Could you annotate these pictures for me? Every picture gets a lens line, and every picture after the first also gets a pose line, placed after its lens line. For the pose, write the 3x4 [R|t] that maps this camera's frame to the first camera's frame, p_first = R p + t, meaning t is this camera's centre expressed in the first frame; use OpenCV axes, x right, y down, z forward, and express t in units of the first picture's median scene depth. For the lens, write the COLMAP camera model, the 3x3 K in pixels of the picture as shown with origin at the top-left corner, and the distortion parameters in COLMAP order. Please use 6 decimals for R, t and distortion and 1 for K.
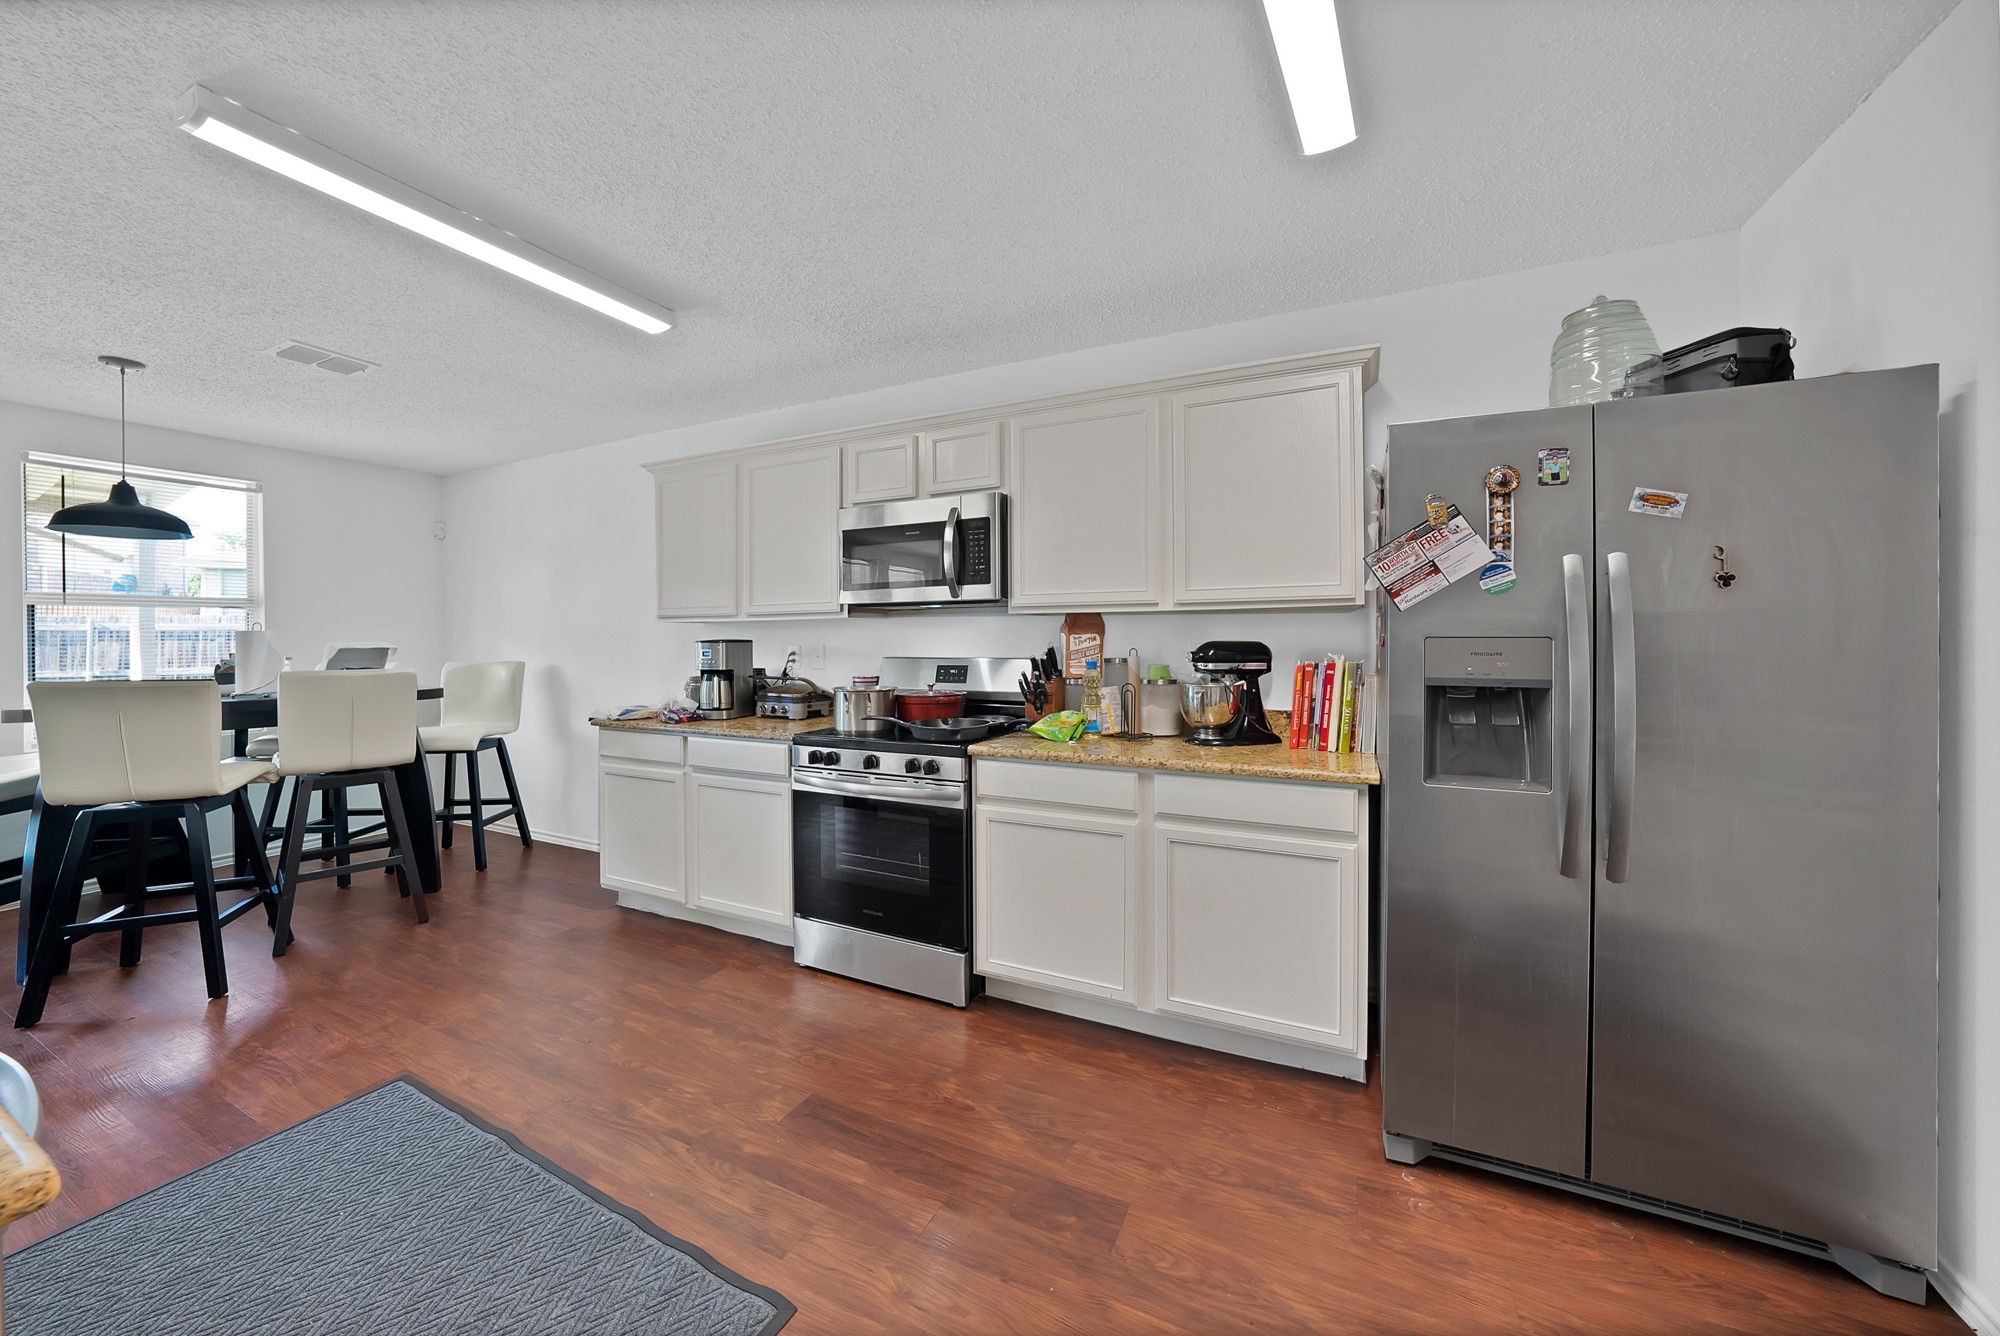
lens RADIAL K [[722.9, 0, 991.2], [0, 722.9, 637.3], [0, 0, 1]] dist [-0.001922, -0.000104]
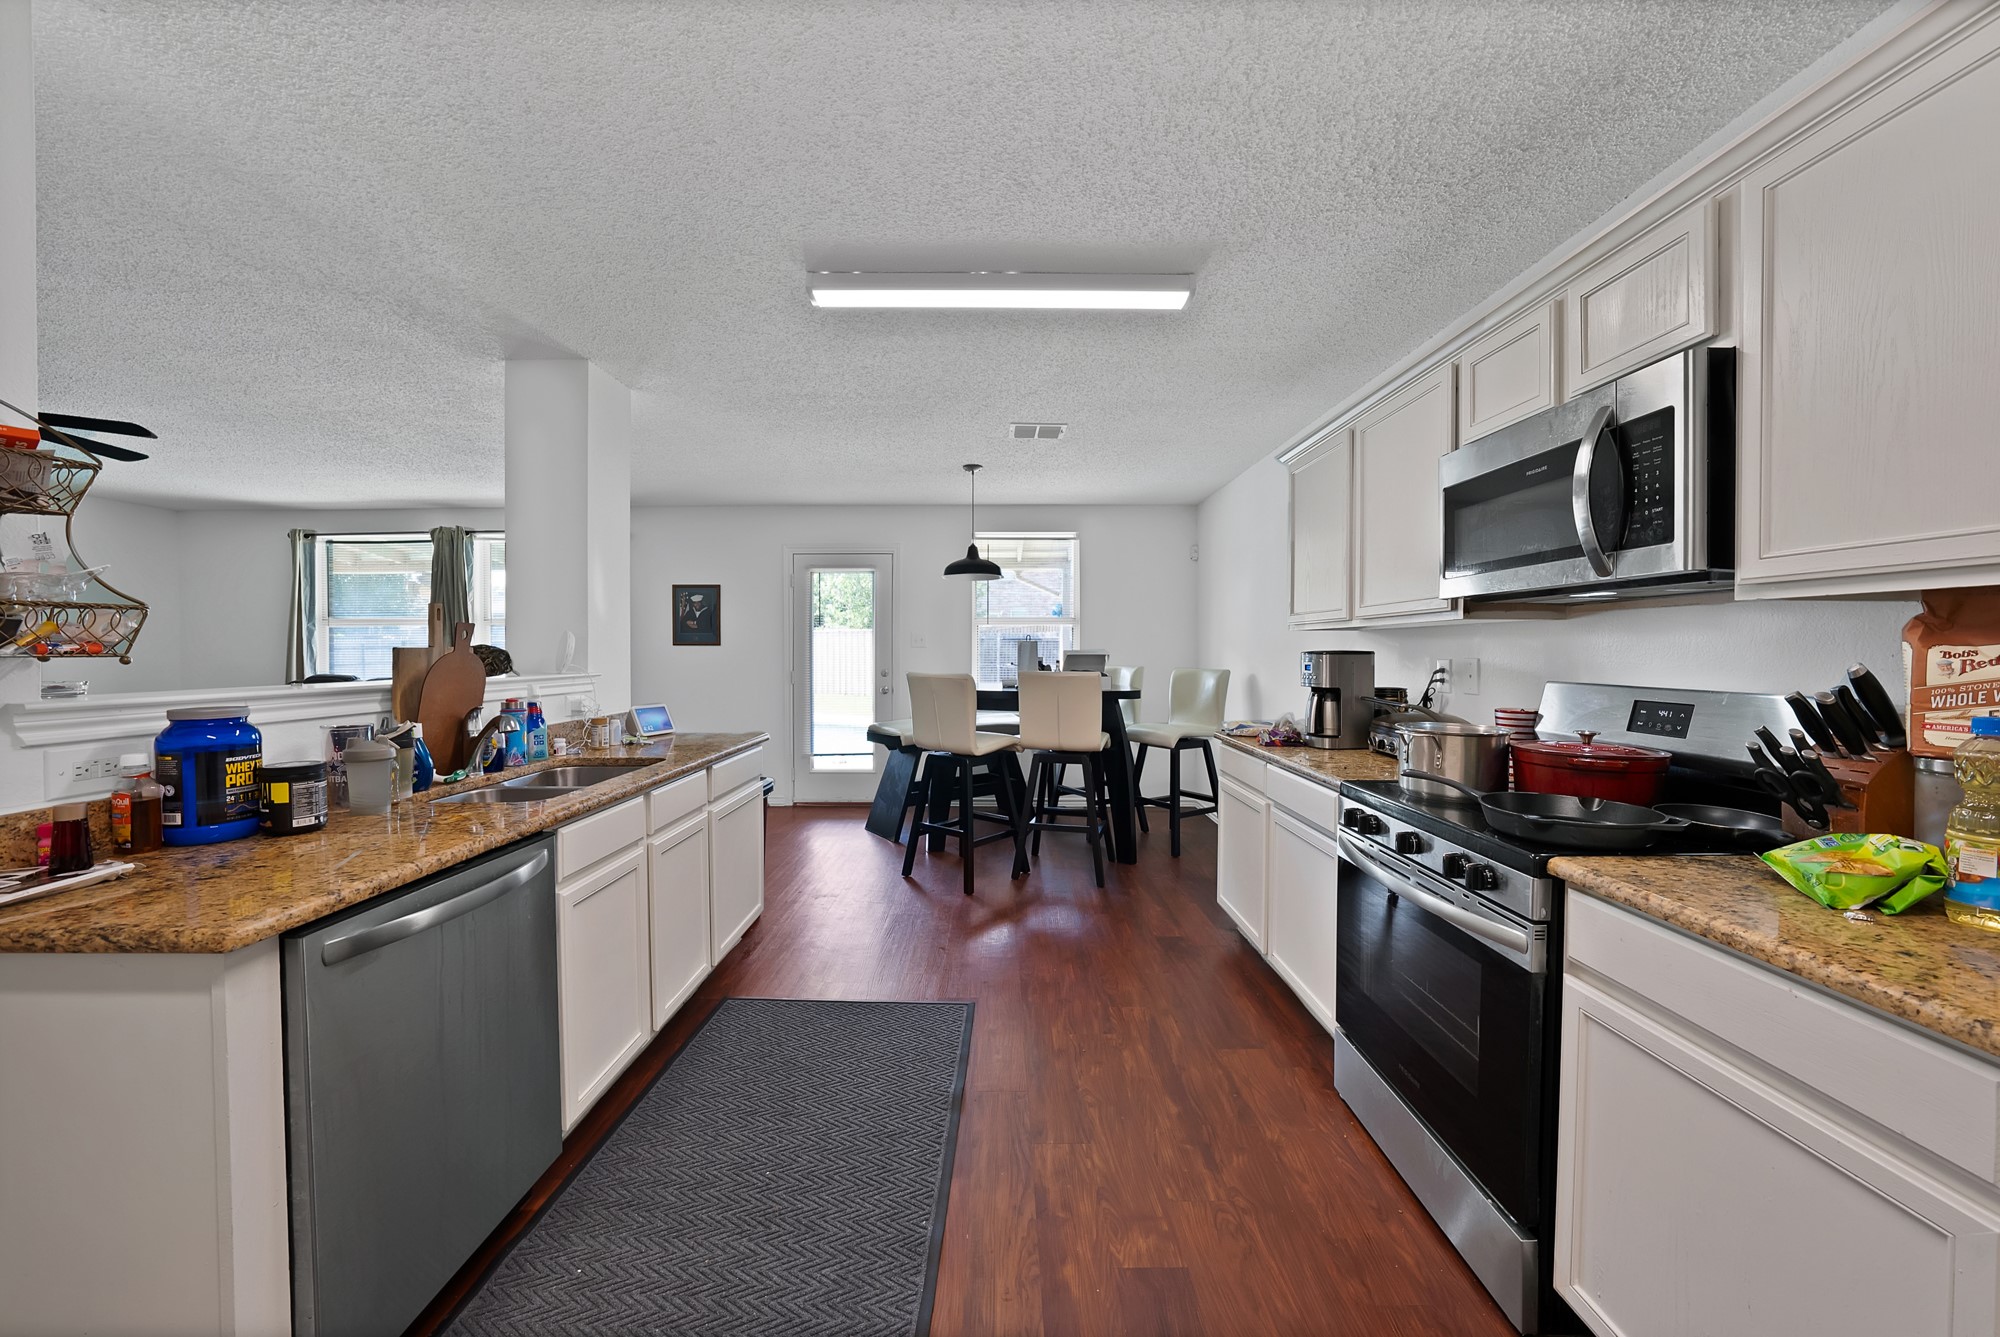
lens RADIAL K [[727.6, 0, 999.3], [0, 727.6, 658.2], [0, 0, 1]] dist [-0.011139, 0.000245]
pose [[0.455092, 0.018777, -0.890246, 0.209197], [-0.003975, 0.999811, 0.019056, -0.002182], [0.890436, -0.005134, 0.455080, 0.338199]]
